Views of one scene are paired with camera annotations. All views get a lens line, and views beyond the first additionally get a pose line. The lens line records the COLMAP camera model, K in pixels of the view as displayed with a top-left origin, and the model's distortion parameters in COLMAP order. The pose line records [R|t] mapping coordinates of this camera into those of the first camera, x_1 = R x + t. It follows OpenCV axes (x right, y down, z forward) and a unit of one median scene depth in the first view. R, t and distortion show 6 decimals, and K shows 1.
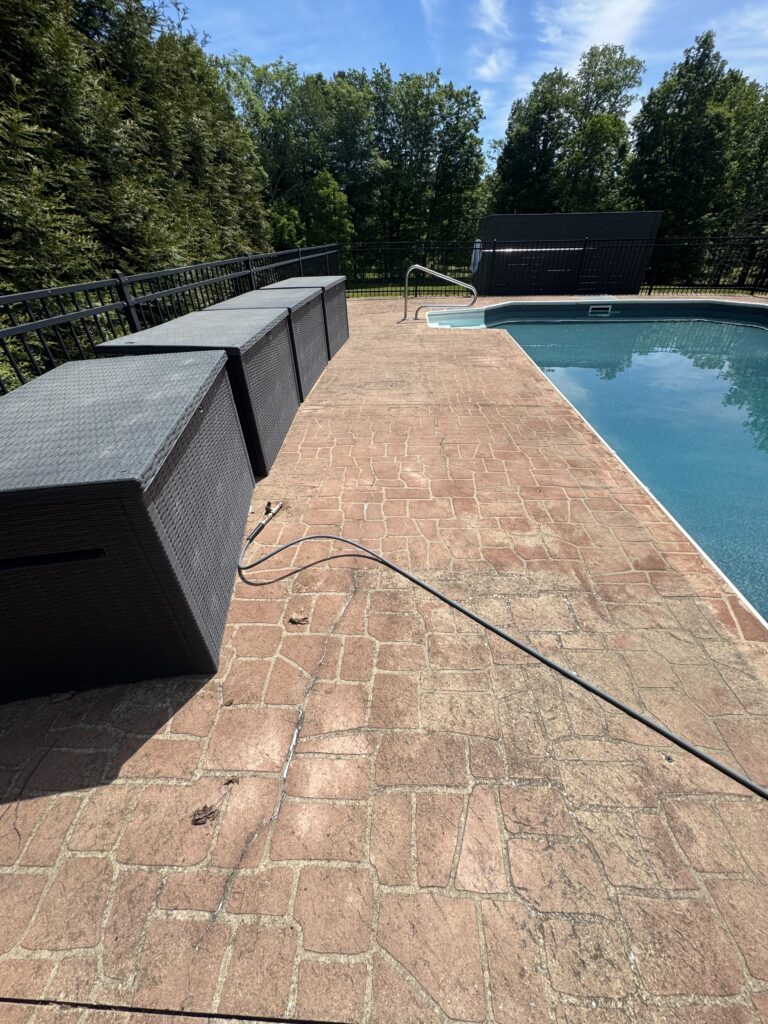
lens RADIAL K [[403.5, 0, 387.6], [0, 403.5, 514.7], [0, 0, 1]] dist [0.001656, 0.000236]
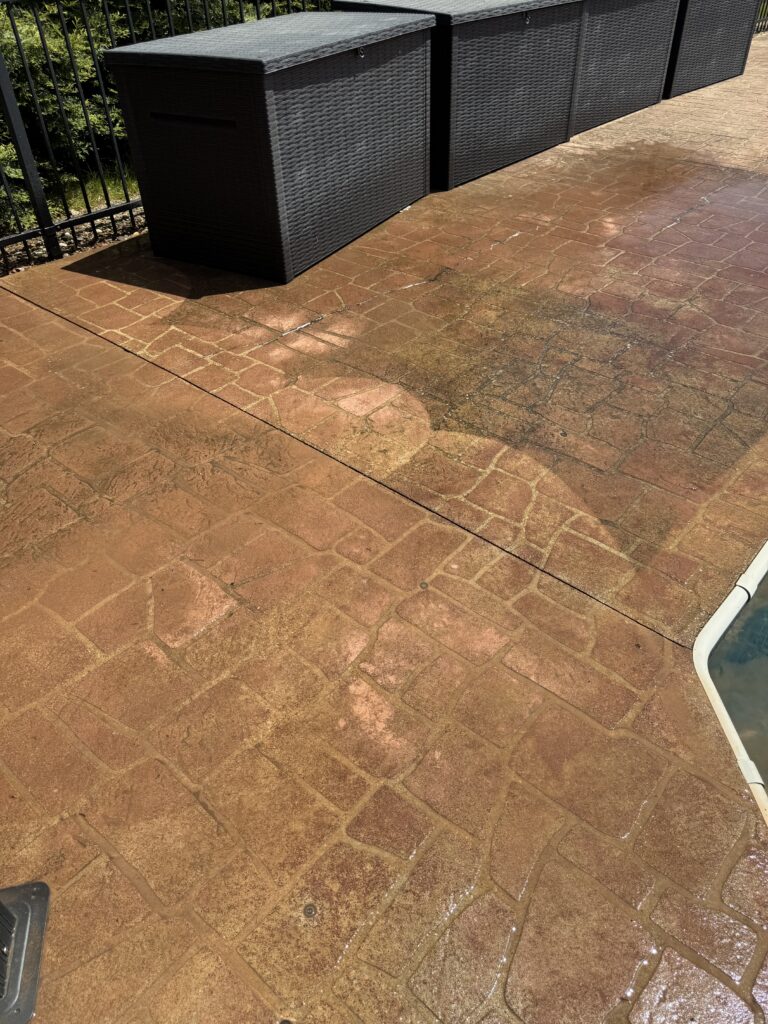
lens RADIAL K [[729.0, 0, 384.0], [0, 729.0, 512.0], [0, 0, 1]] dist [-0.004226, -0.004005]
pose [[0.782718, 0.402017, -0.475115, 0.990830], [-0.352236, 0.915506, 0.194368, 0.454301], [0.513110, 0.015217, 0.858188, -0.603027]]
